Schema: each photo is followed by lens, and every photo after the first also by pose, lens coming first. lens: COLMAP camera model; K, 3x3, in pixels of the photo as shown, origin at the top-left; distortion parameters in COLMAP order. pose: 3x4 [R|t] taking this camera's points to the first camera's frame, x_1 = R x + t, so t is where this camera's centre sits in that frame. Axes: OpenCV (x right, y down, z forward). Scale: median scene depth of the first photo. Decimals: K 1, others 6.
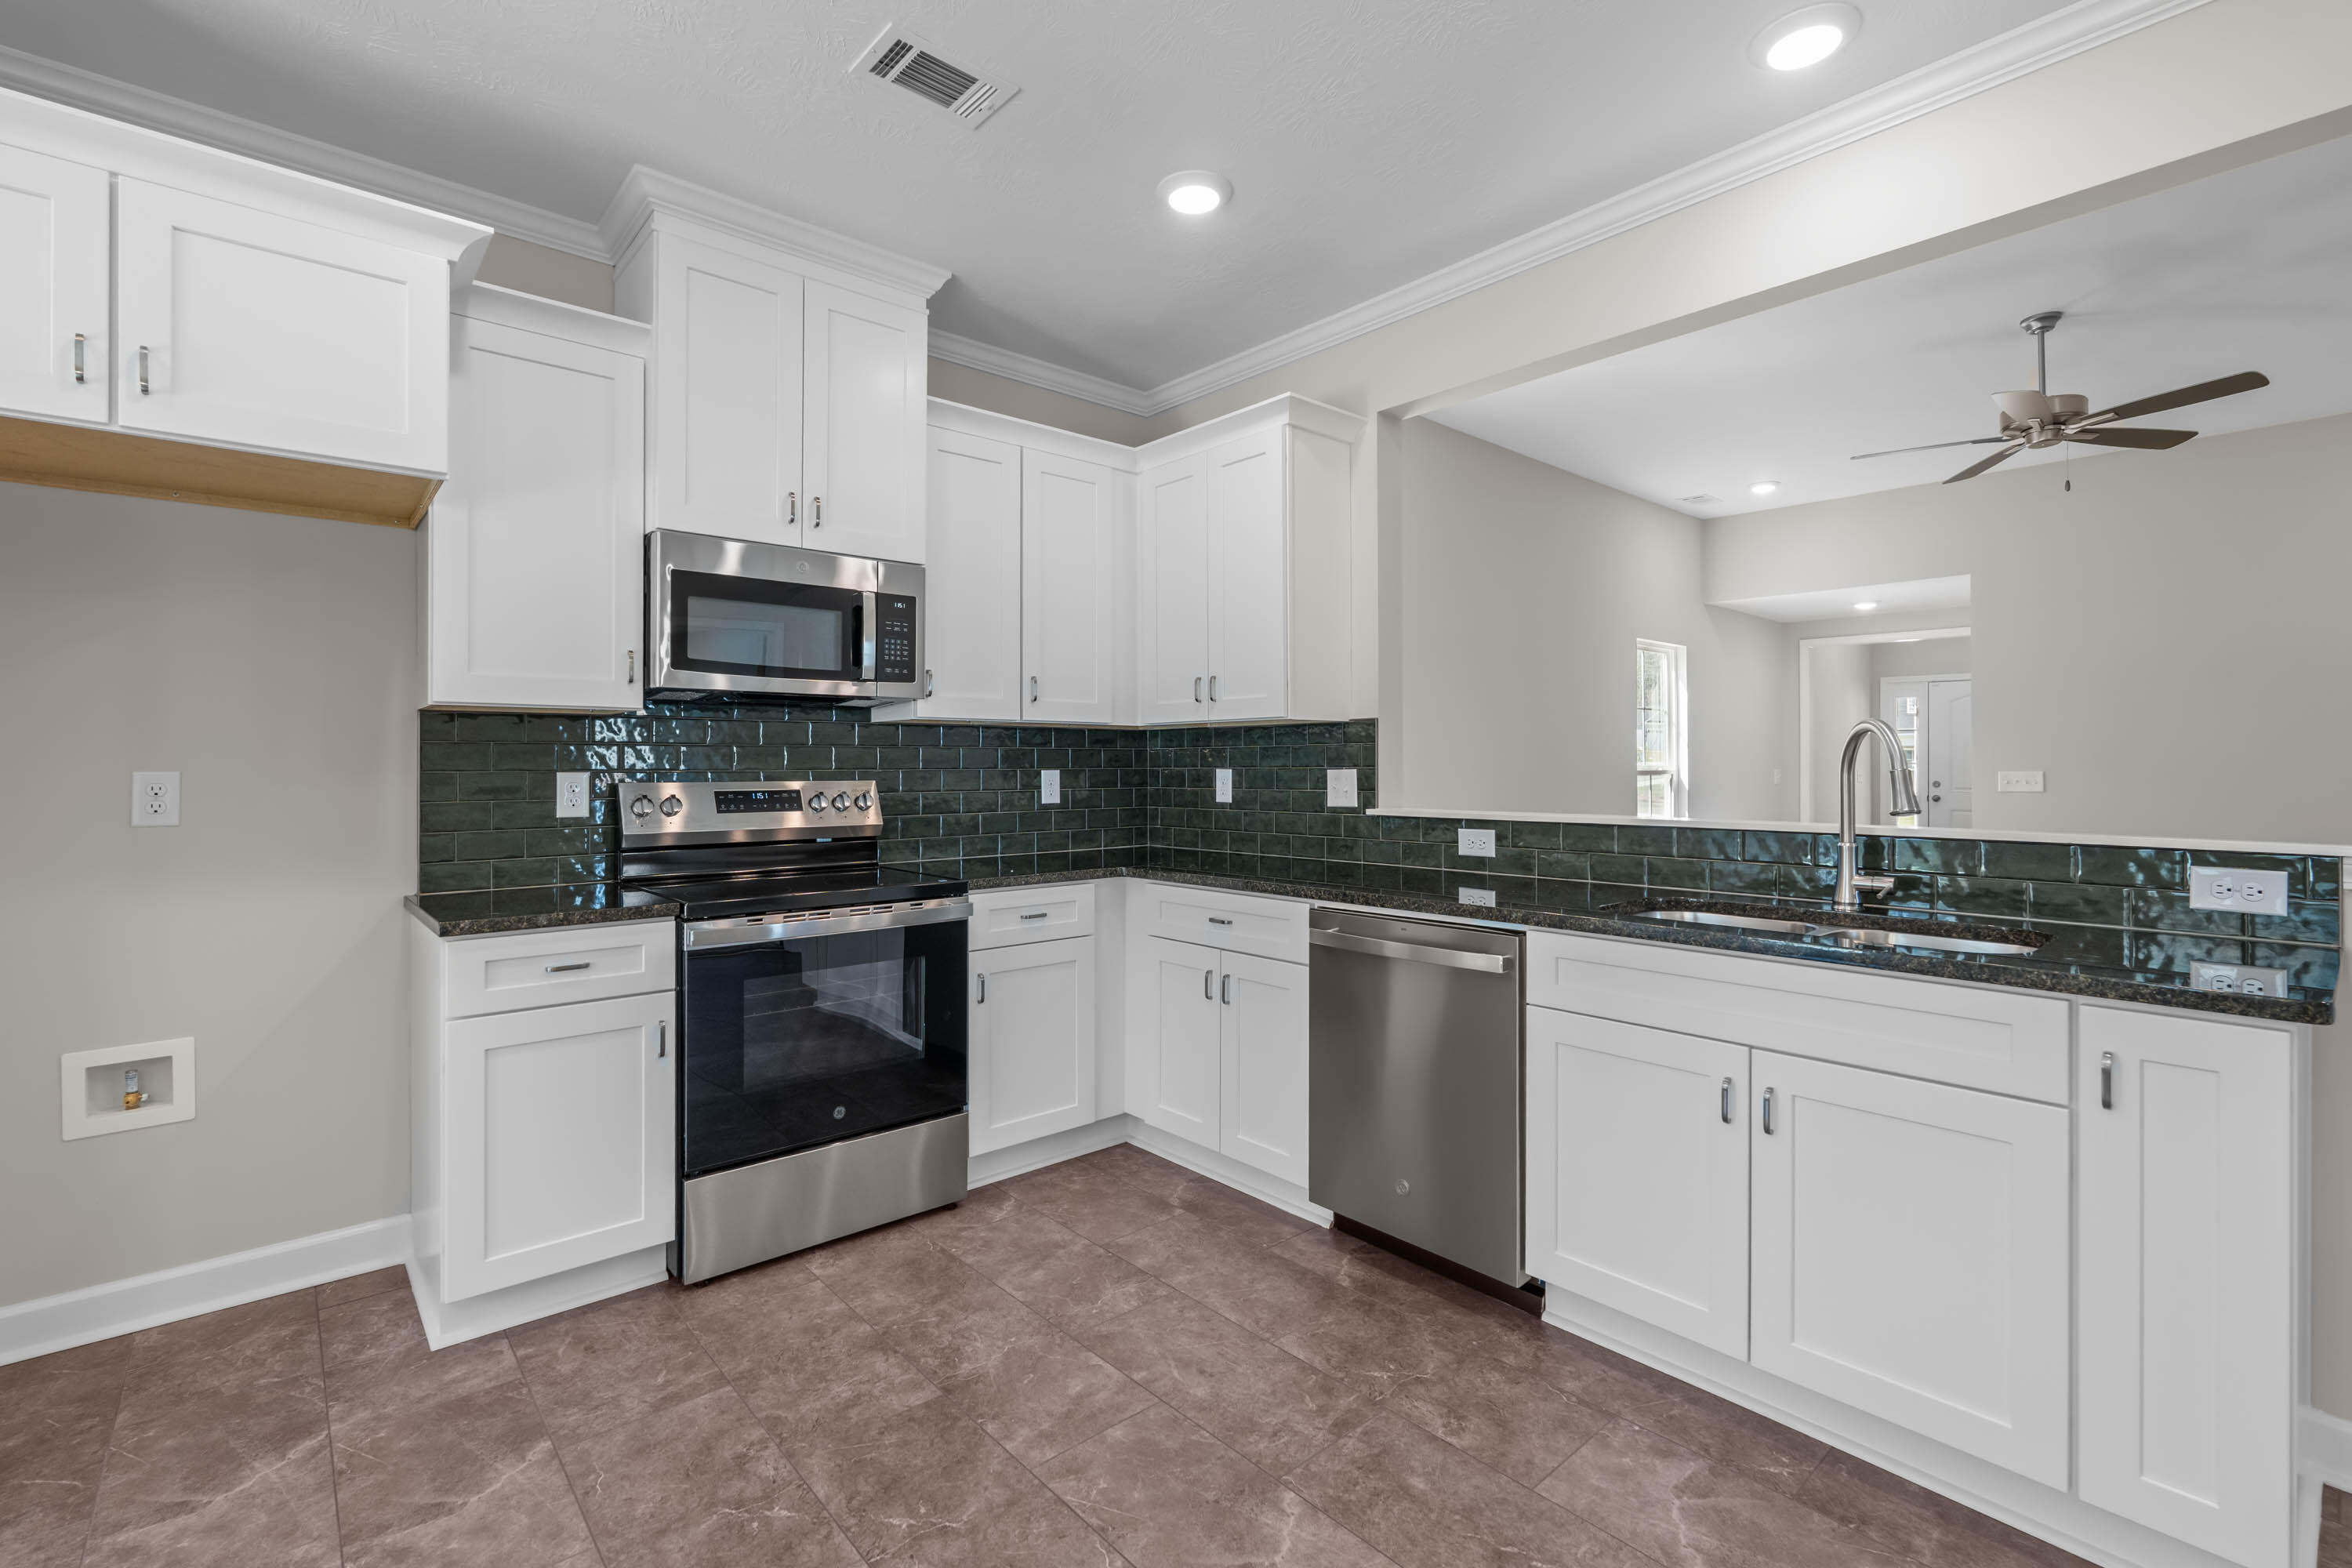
lens RADIAL K [[1048.3, 0, 1176.1], [0, 1048.3, 764.0], [0, 0, 1]] dist [-0.008620, 0.000060]
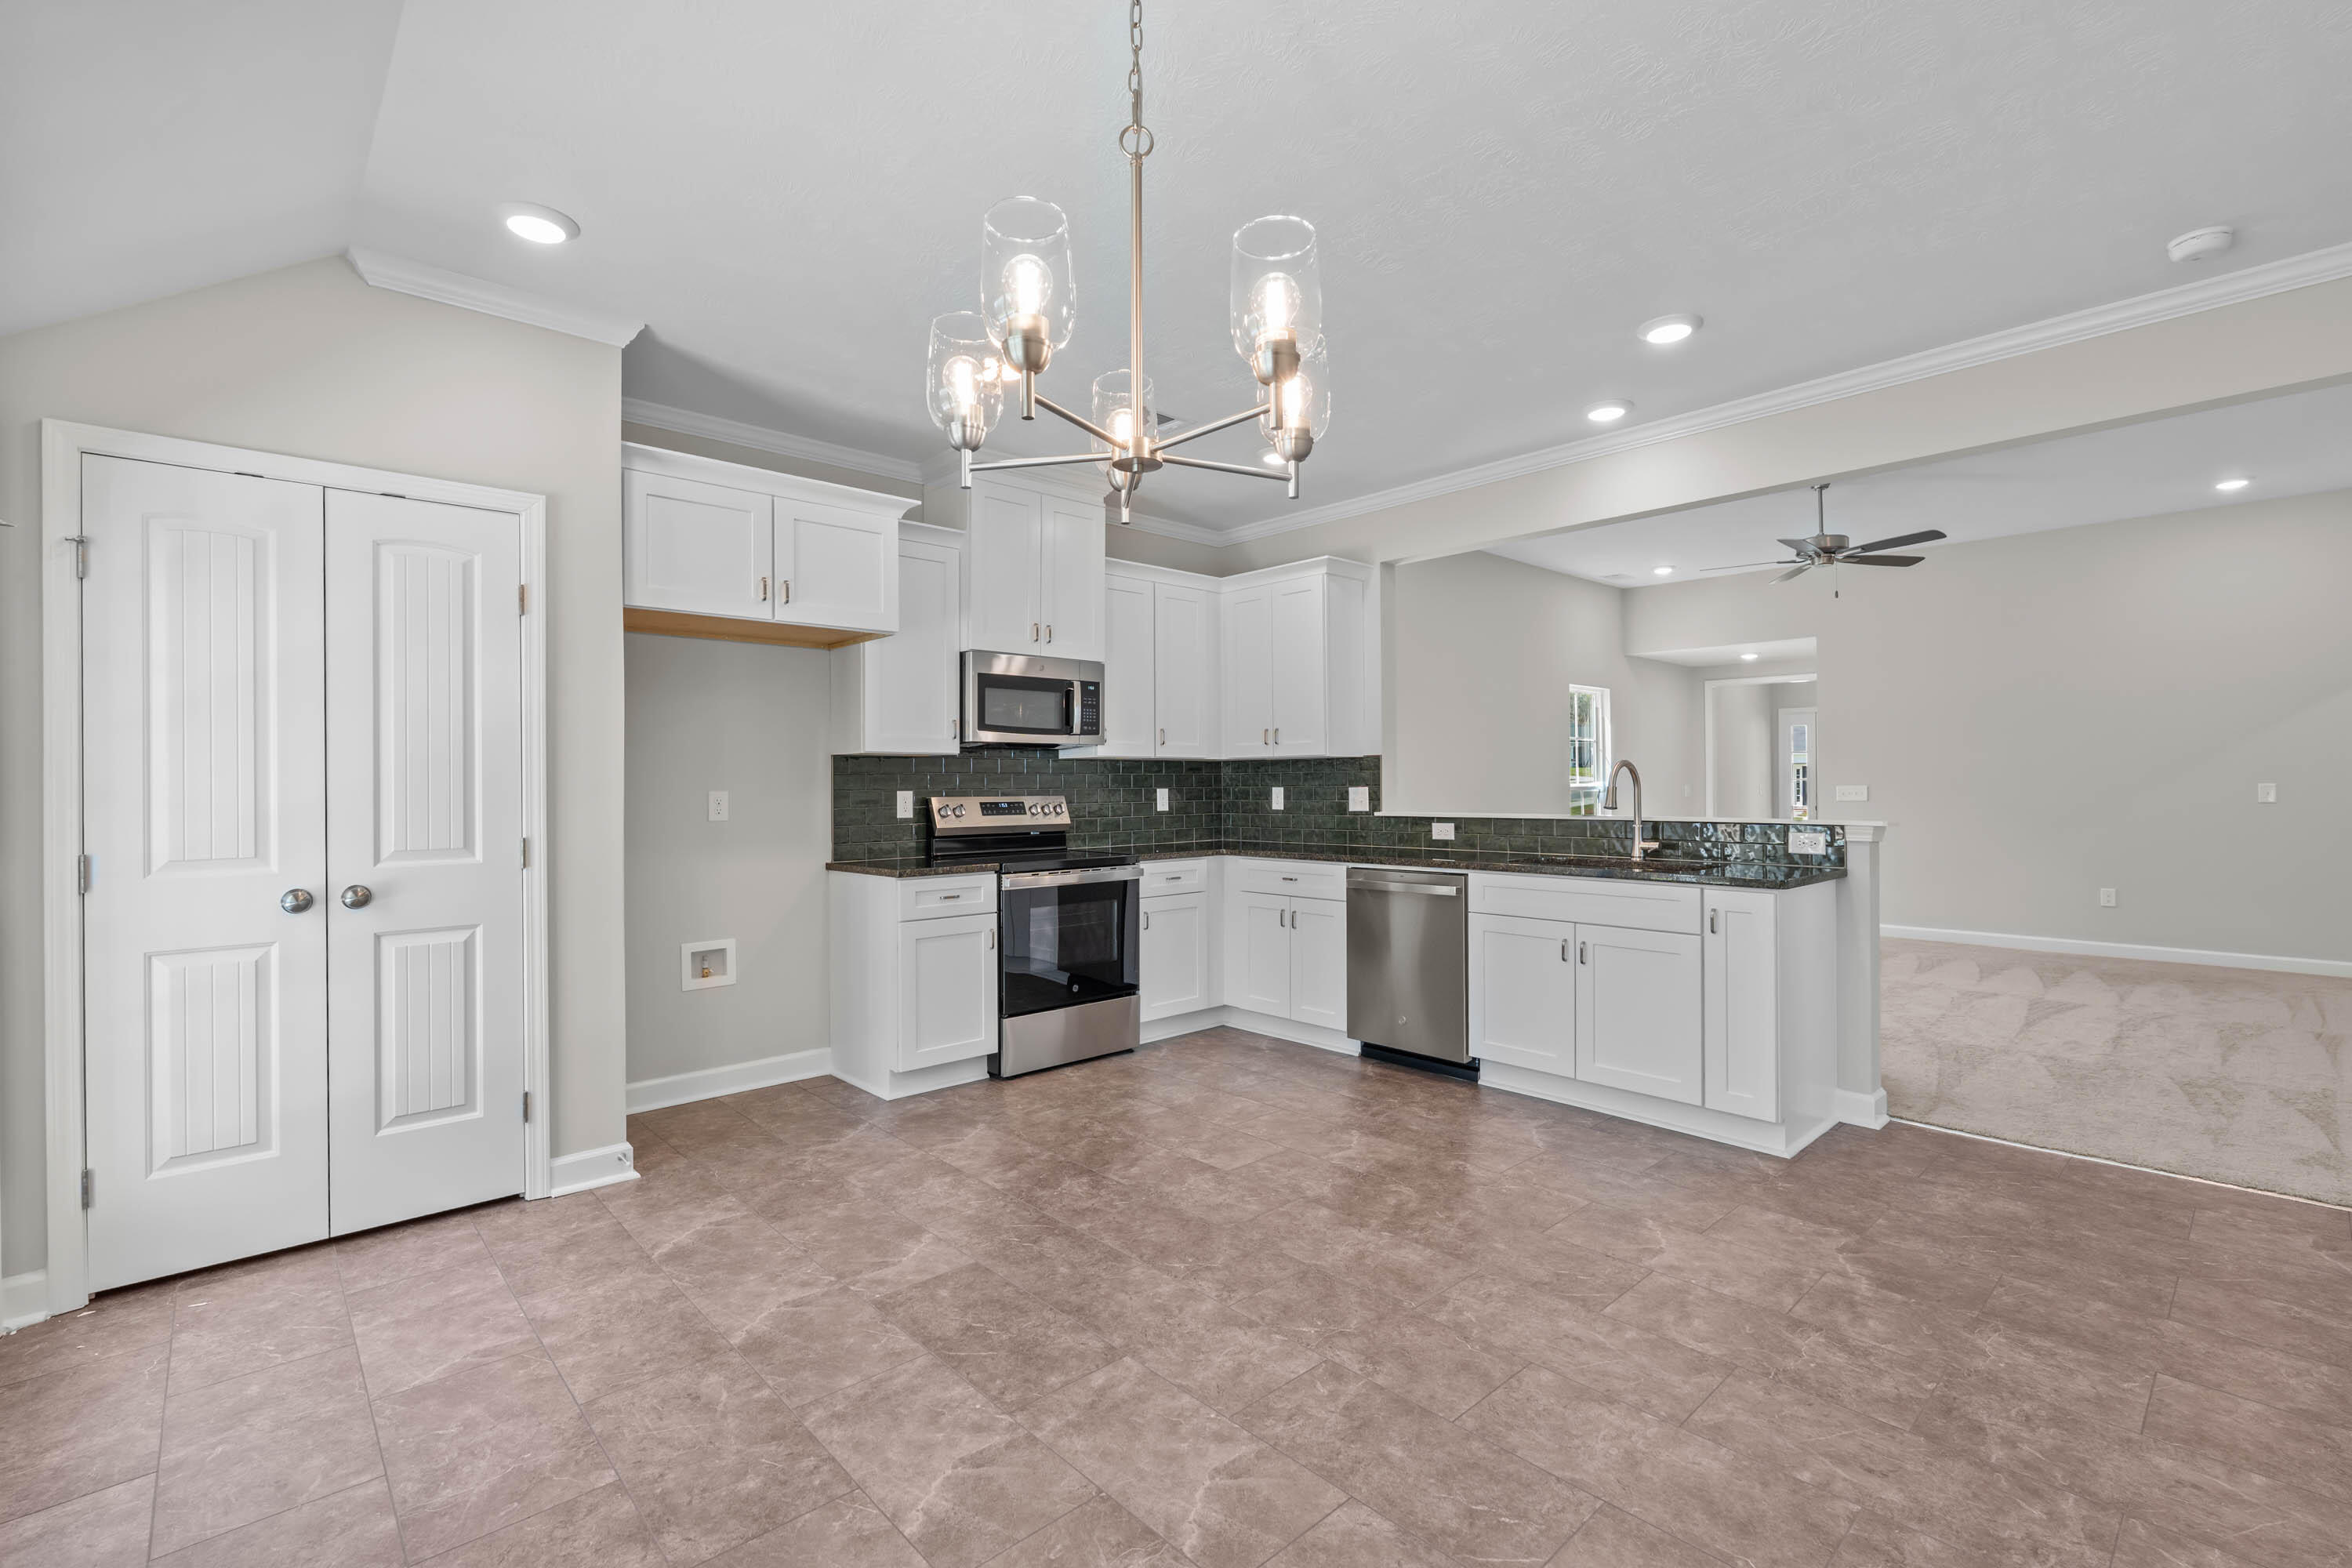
lens RADIAL K [[1050.1, 0, 1176.0], [0, 1050.1, 784.0], [0, 0, 1]] dist [-0.027062, -0.000139]
pose [[0.999711, -0.004726, 0.023580, -0.173345], [0.004710, 0.999989, 0.000733, -0.002425], [-0.023583, -0.000622, 0.999722, -0.643787]]
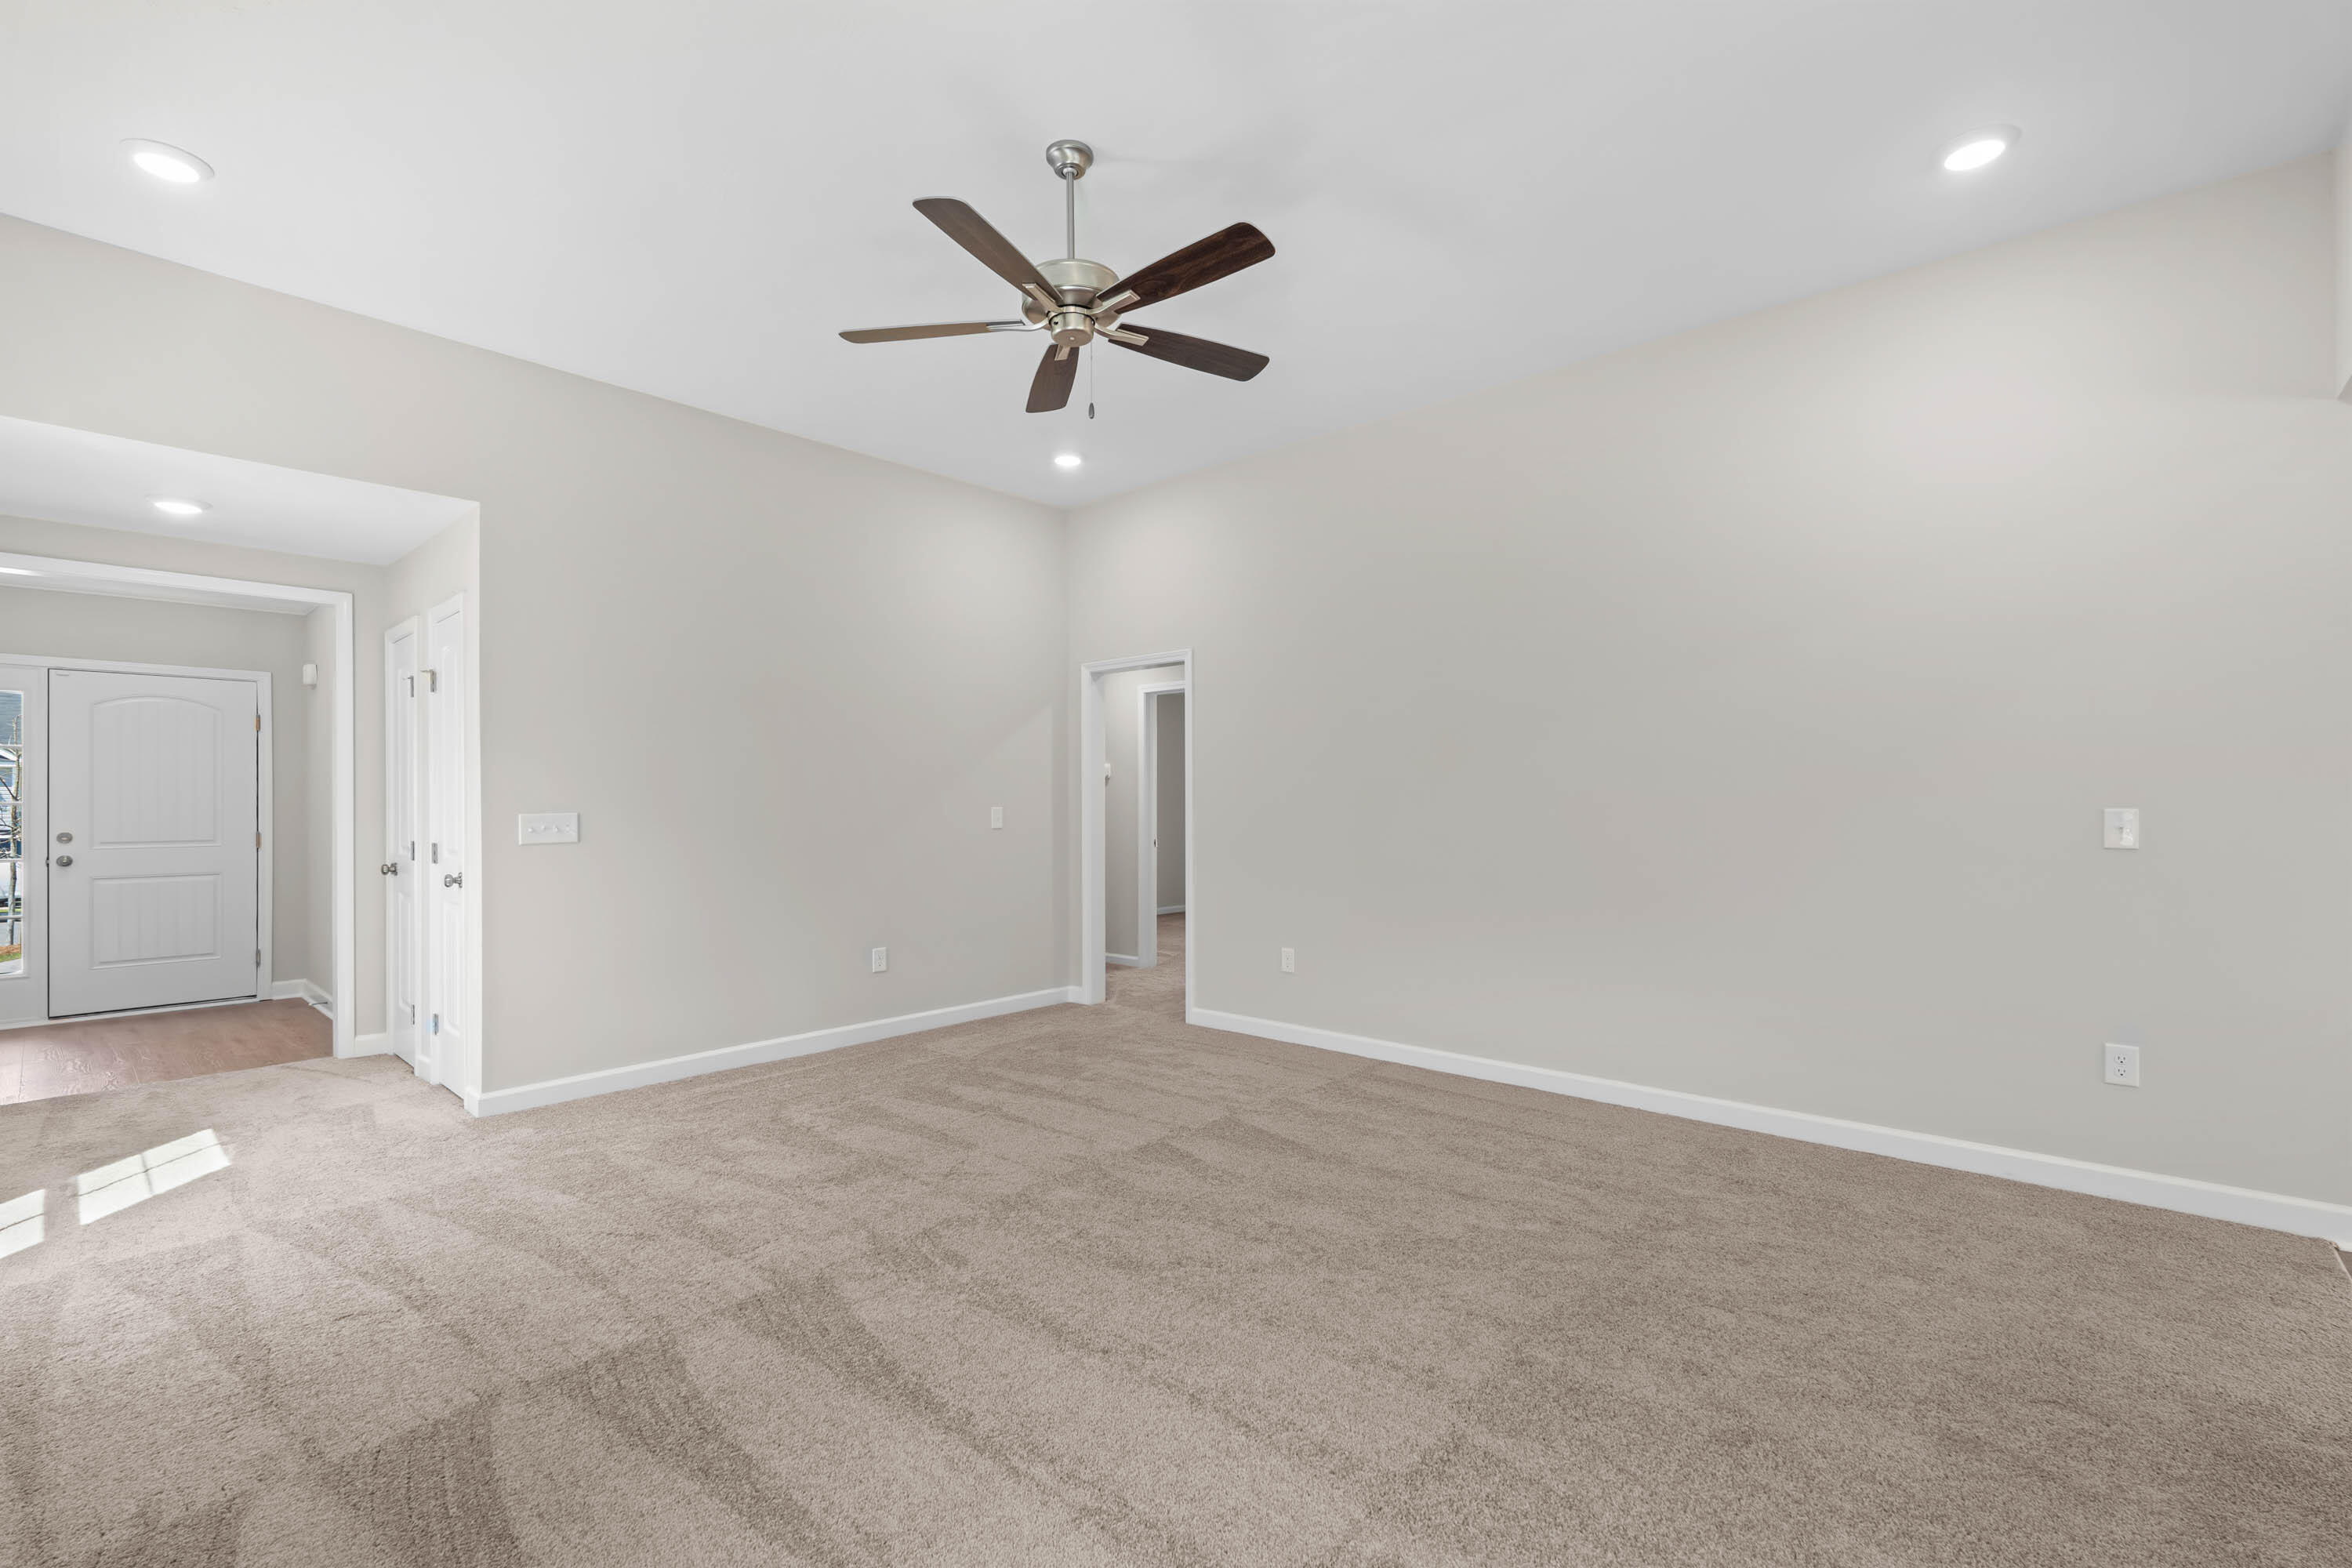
lens RADIAL K [[1033.5, 0, 1174.1], [0, 1033.5, 793.7], [0, 0, 1]] dist [-0.001191, -0.000513]
pose [[-0.103790, 0.007147, 0.994574, 0.212849], [0.002398, 0.999973, -0.006935, -0.002141], [-0.994596, 0.001666, -0.103805, 1.418072]]
